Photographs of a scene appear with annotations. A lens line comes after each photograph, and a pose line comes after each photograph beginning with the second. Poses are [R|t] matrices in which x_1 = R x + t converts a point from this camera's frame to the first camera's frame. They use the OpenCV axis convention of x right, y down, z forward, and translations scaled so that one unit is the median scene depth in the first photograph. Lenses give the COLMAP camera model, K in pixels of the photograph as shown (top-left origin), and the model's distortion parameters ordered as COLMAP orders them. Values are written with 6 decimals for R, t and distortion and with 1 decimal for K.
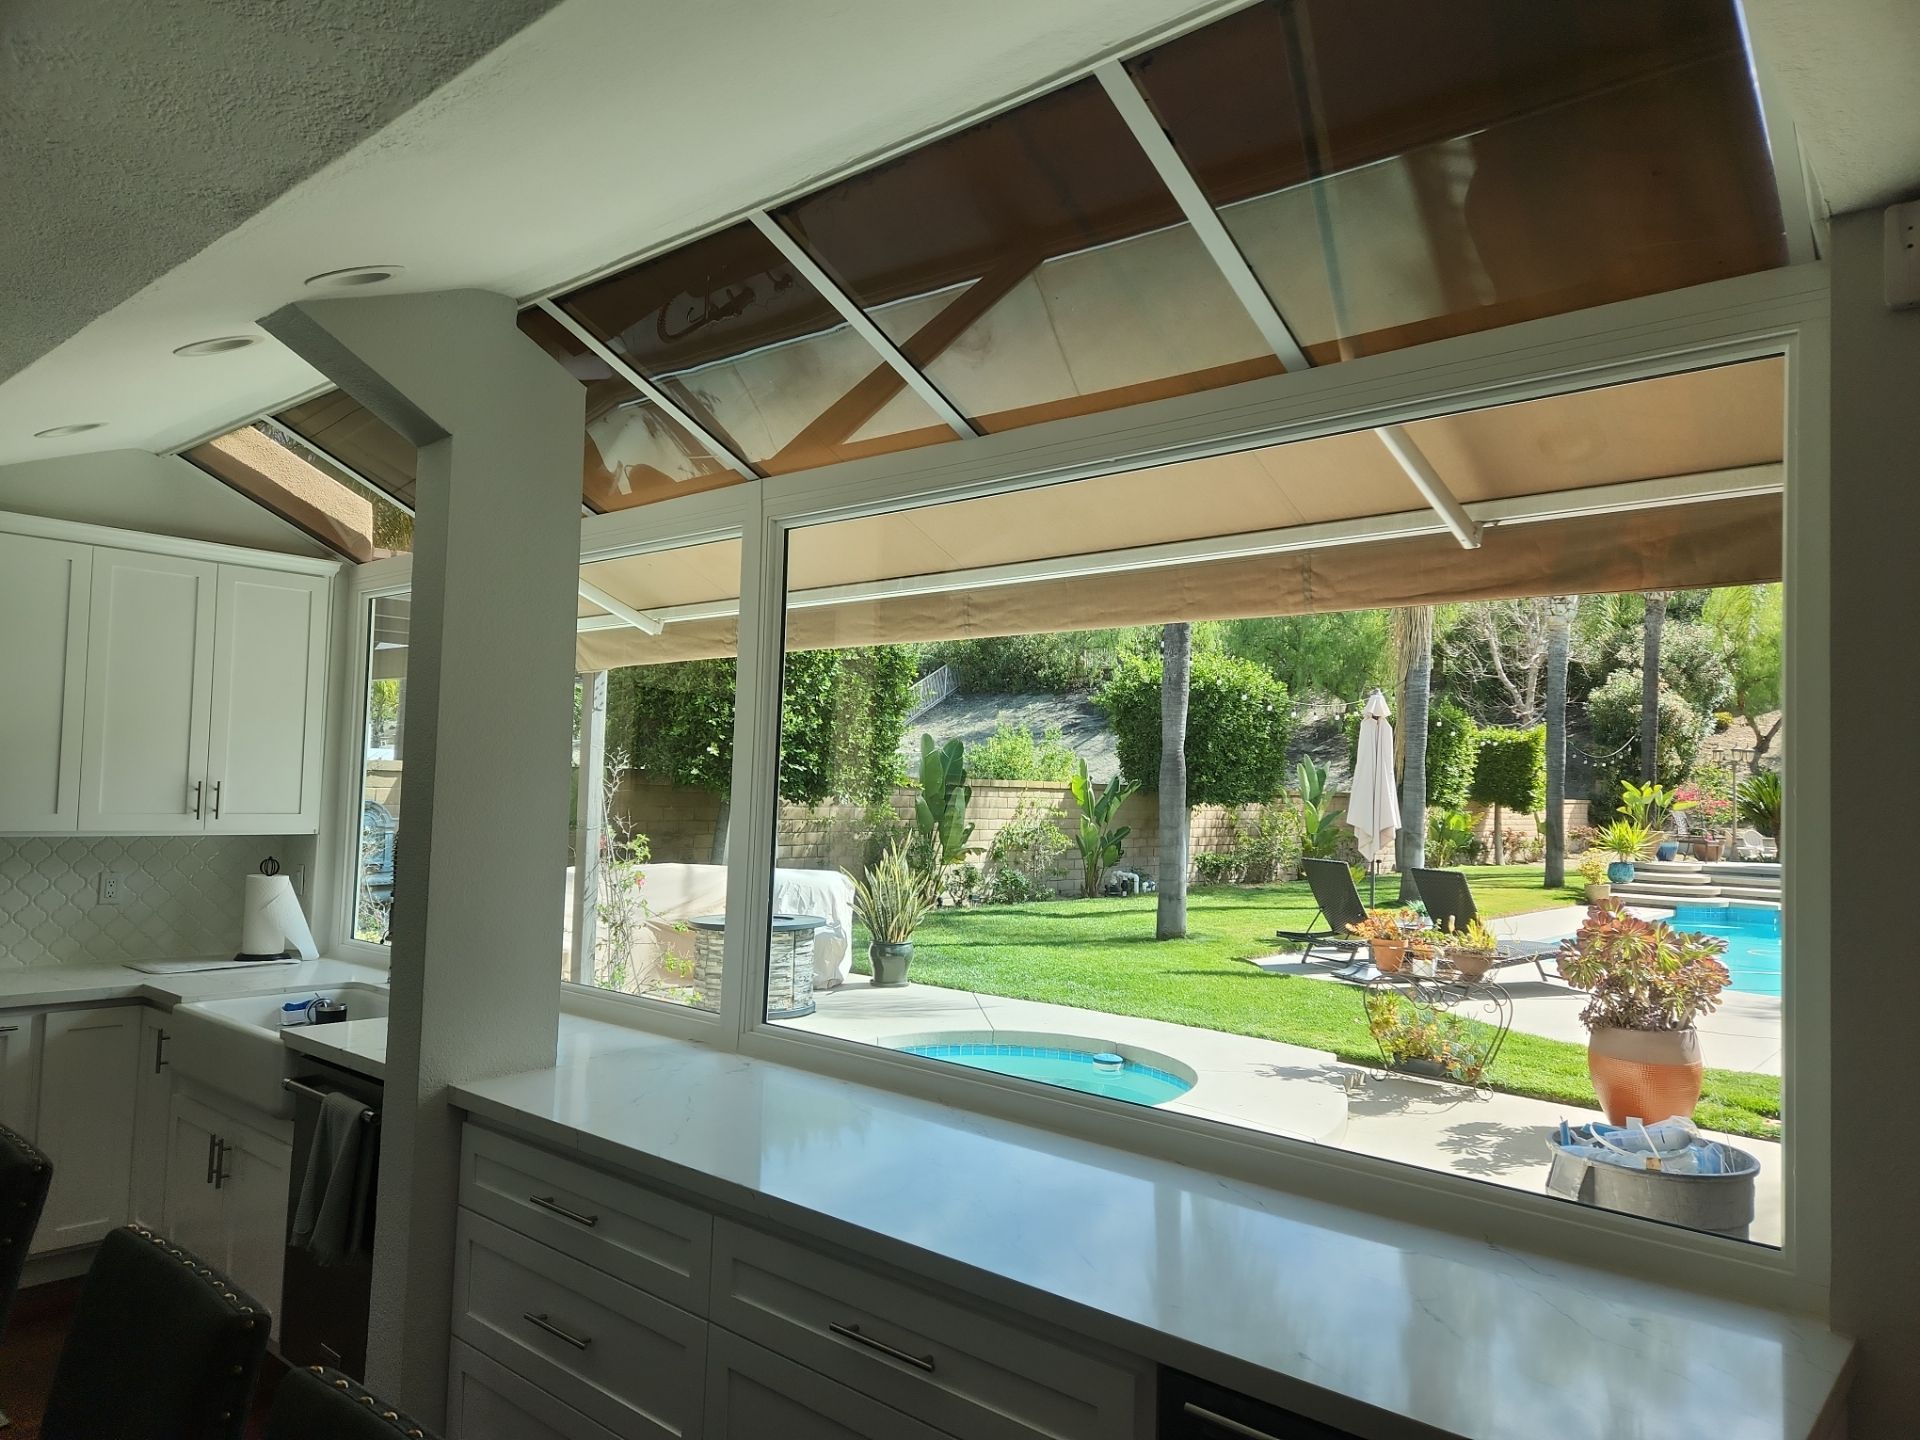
lens RADIAL K [[1274.7, 0, 966.0], [0, 1274.7, 729.1], [0, 0, 1]] dist [0.077866, -0.064299]
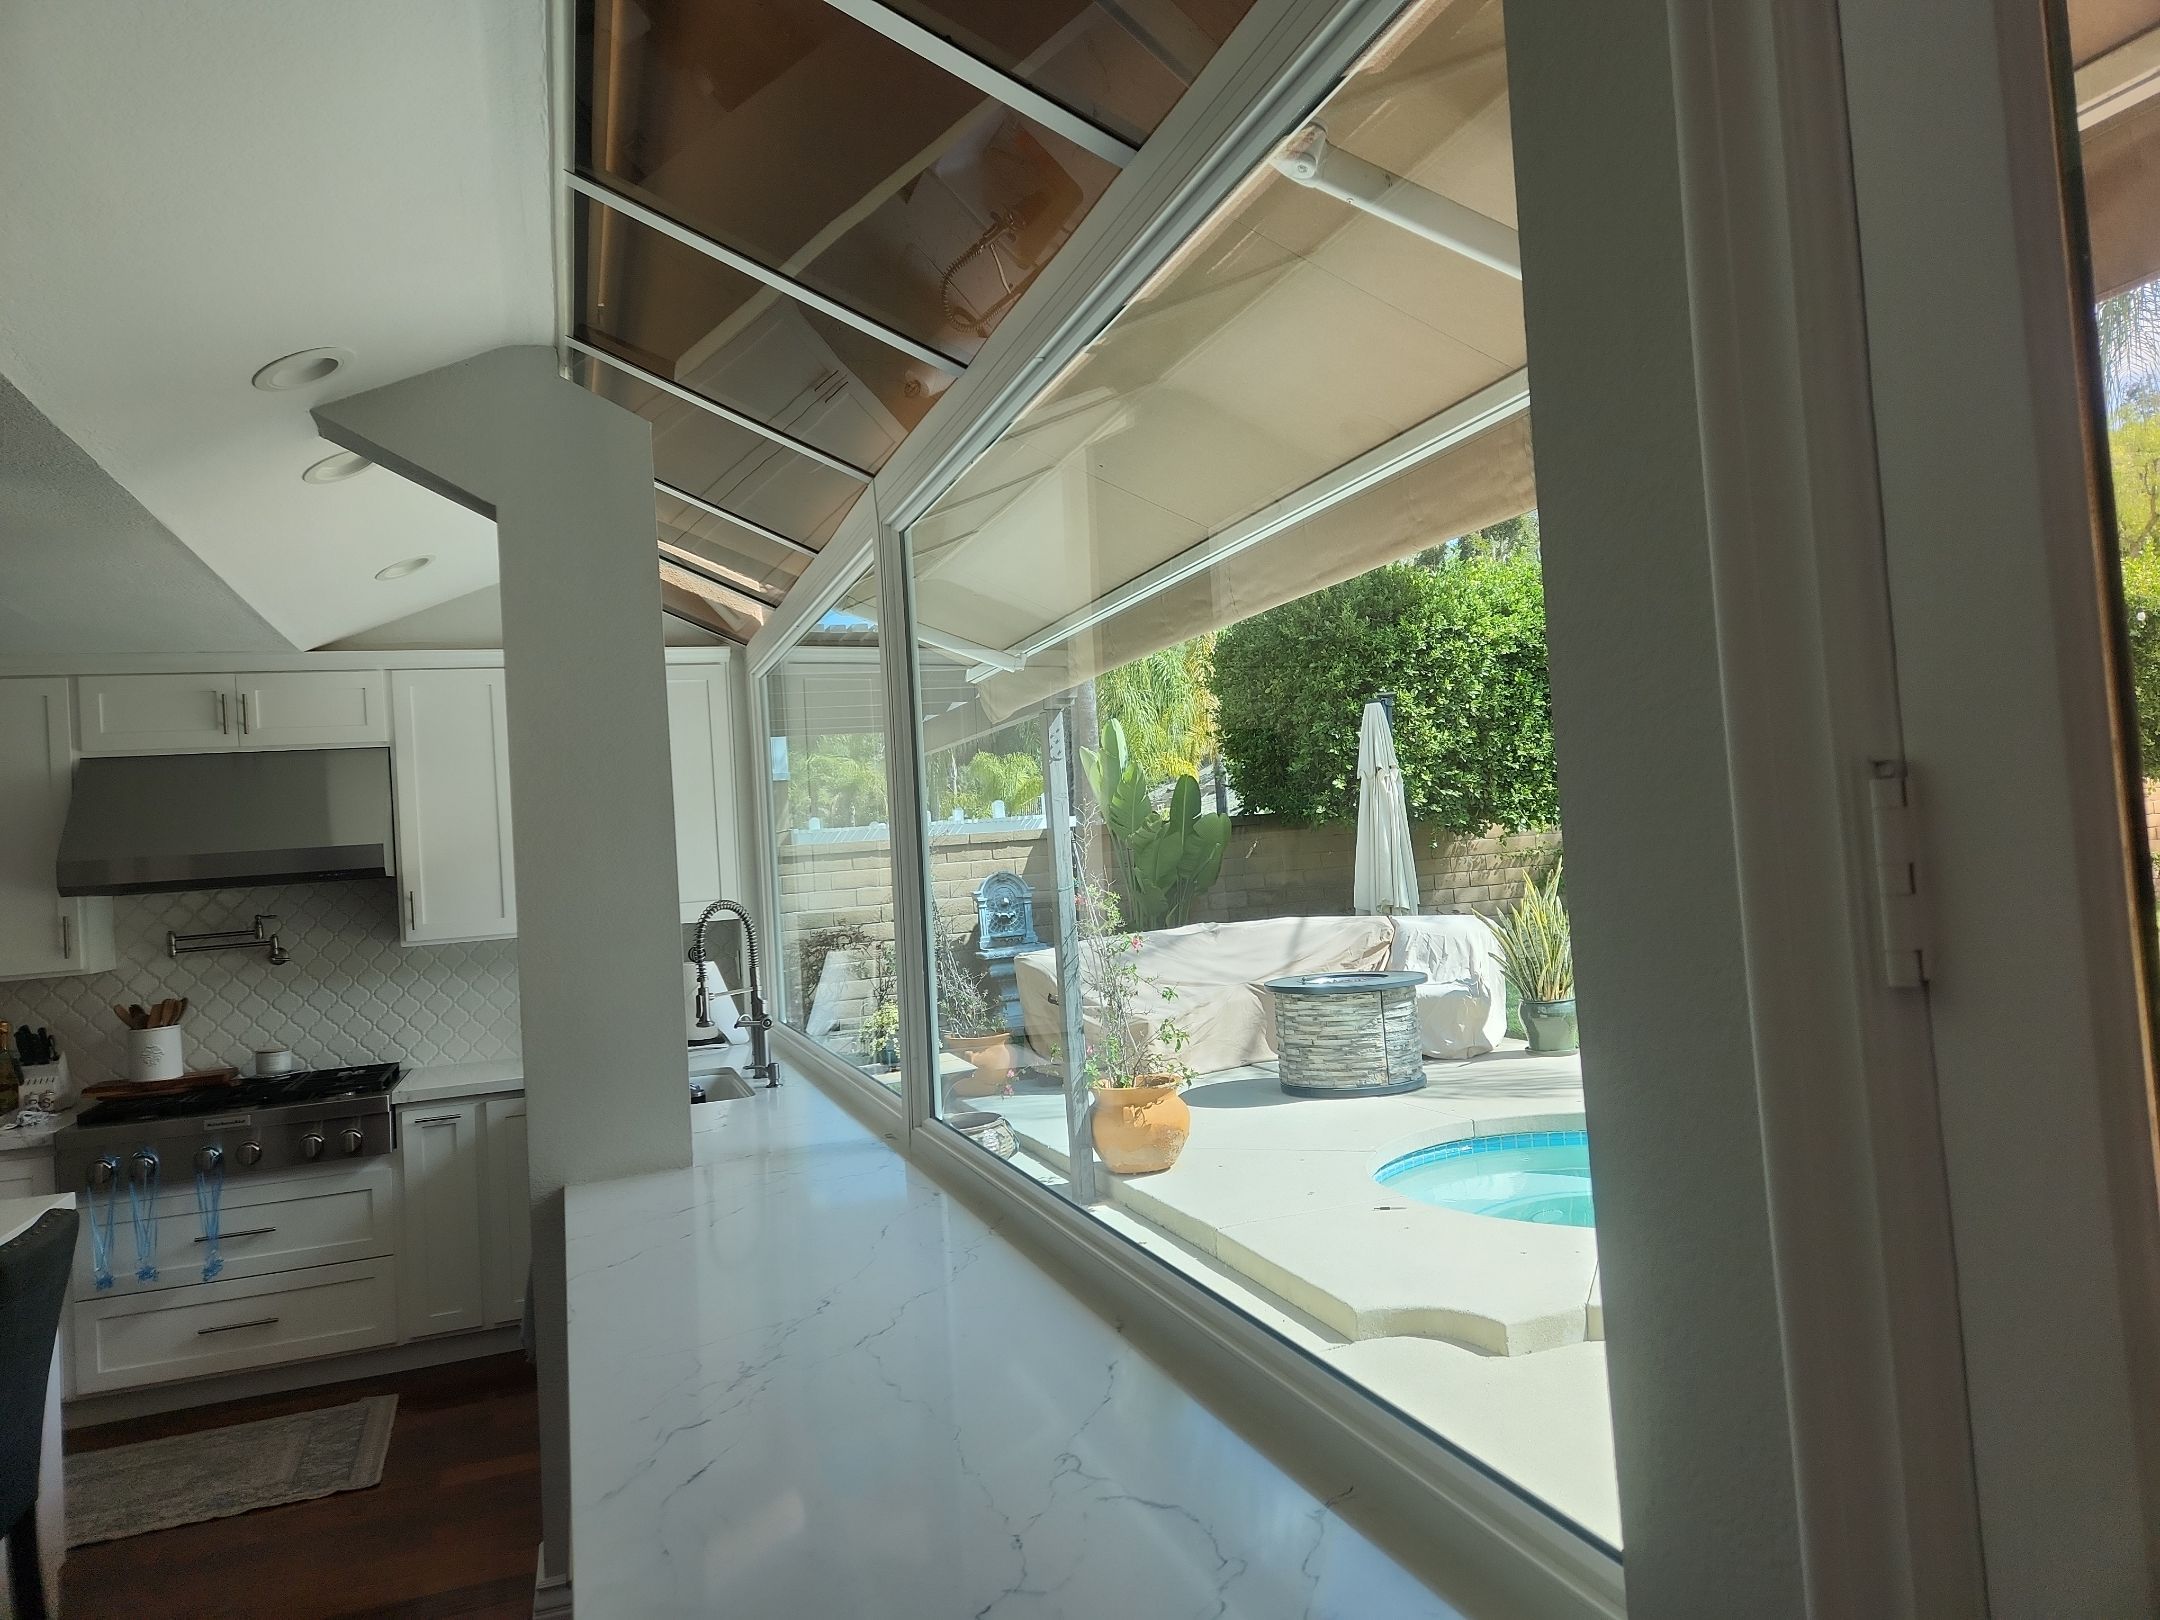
lens RADIAL K [[1434.1, 0, 1091.6], [0, 1434.1, 793.1], [0, 0, 1]] dist [0.077866, -0.064299]
pose [[0.869106, -0.106728, -0.482975, 0.123461], [0.117389, 0.993052, -0.008204, 0.011025], [0.480495, -0.049566, 0.875596, 0.067545]]
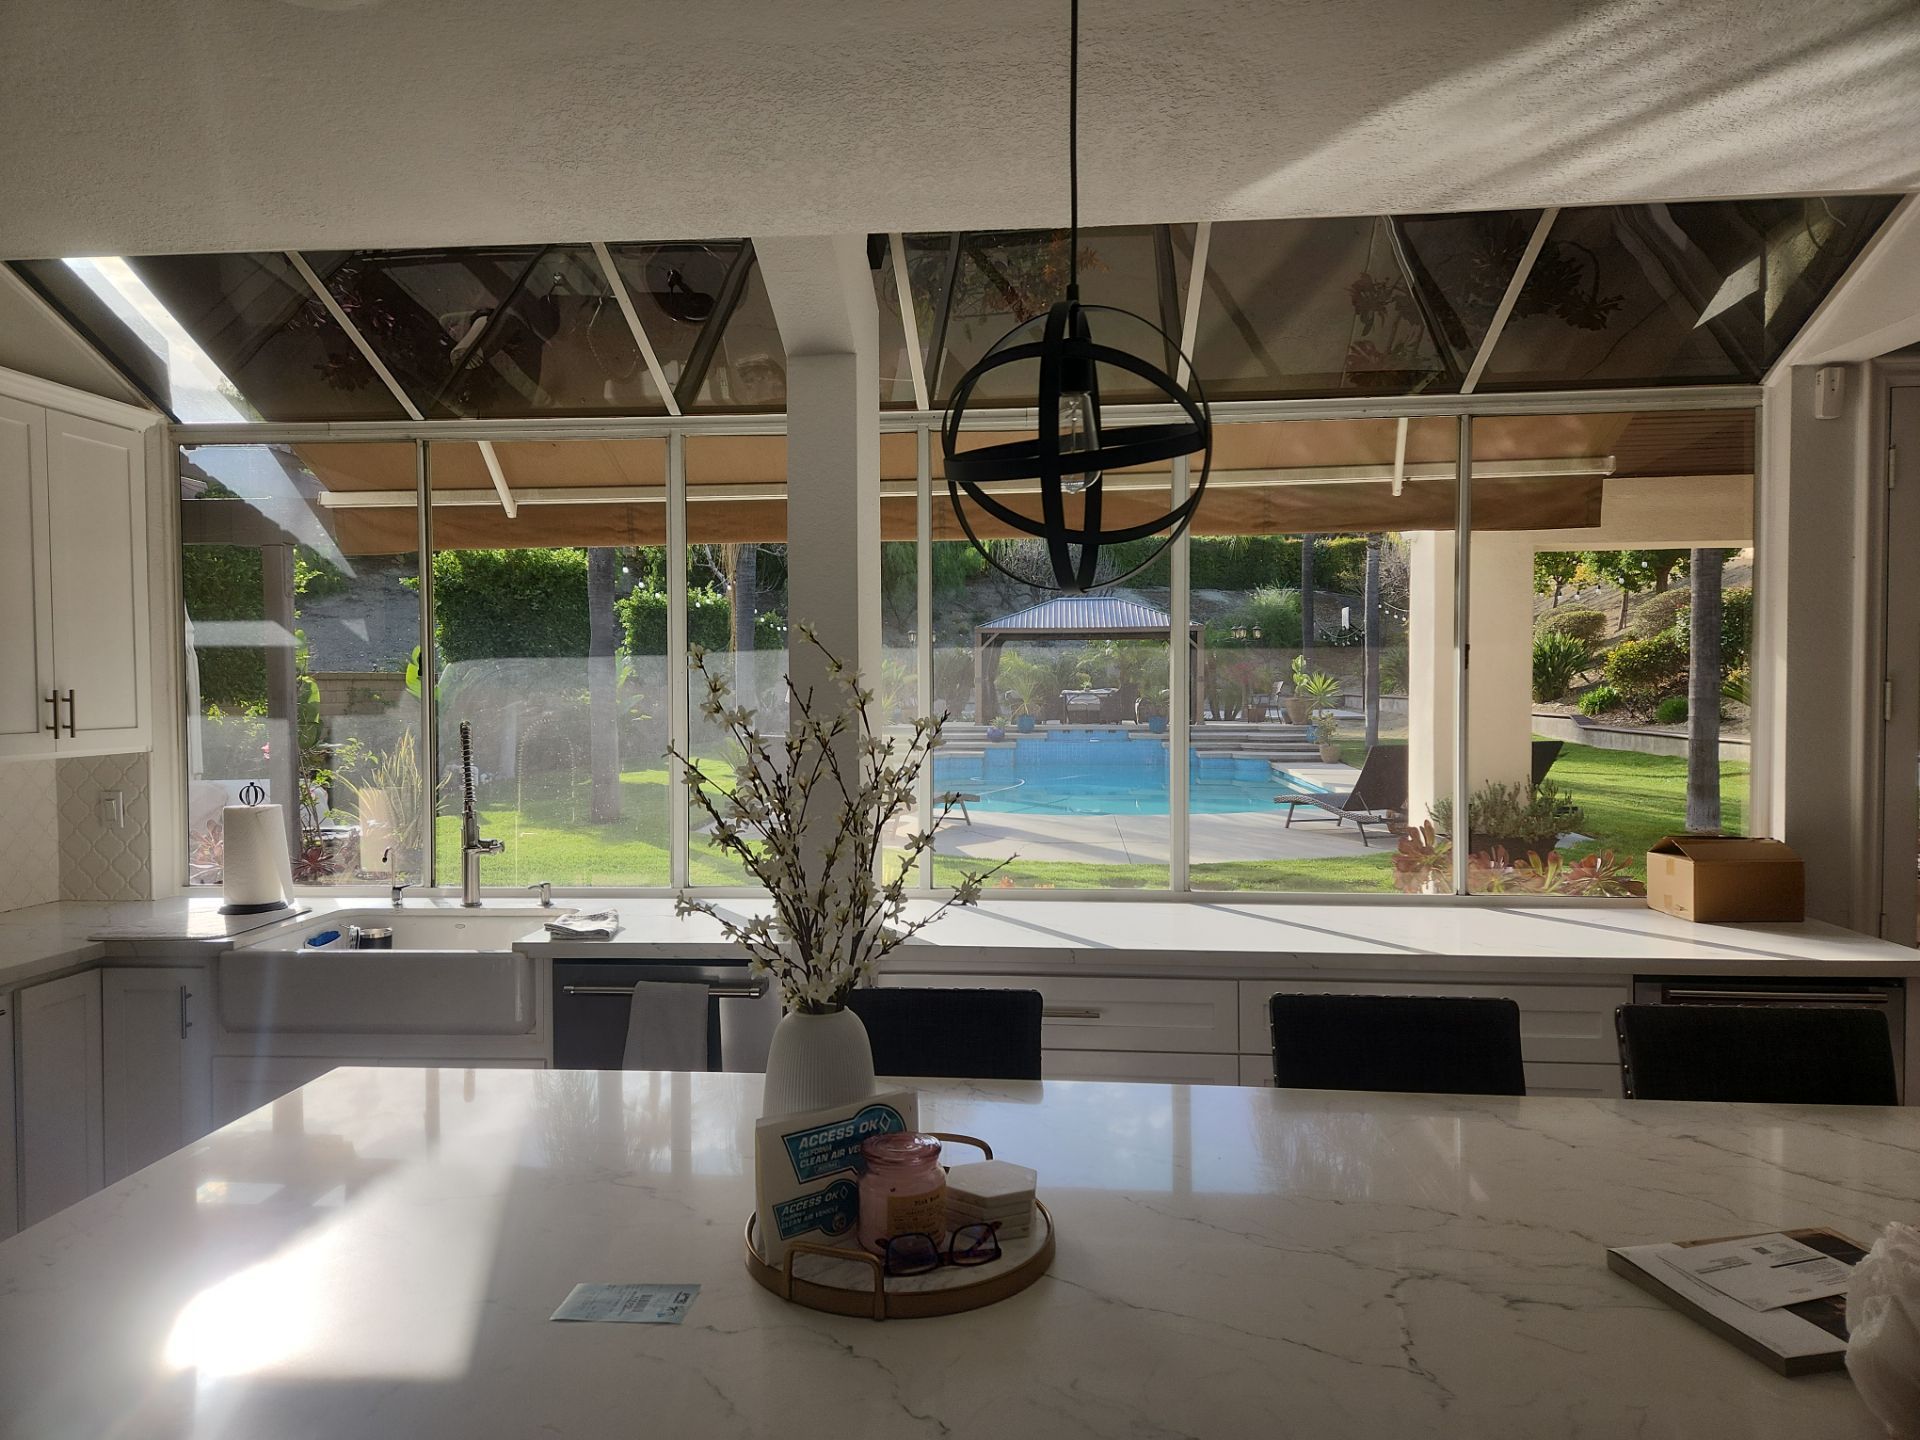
lens RADIAL K [[1274.7, 0, 945.1], [0, 1274.7, 732.1], [0, 0, 1]] dist [0.077866, -0.064299]
pose [[0.804543, -0.053916, 0.591442, -0.251673], [-0.001016, 0.995744, 0.092154, -0.002888], [-0.593894, -0.074743, 0.801064, 0.021339]]
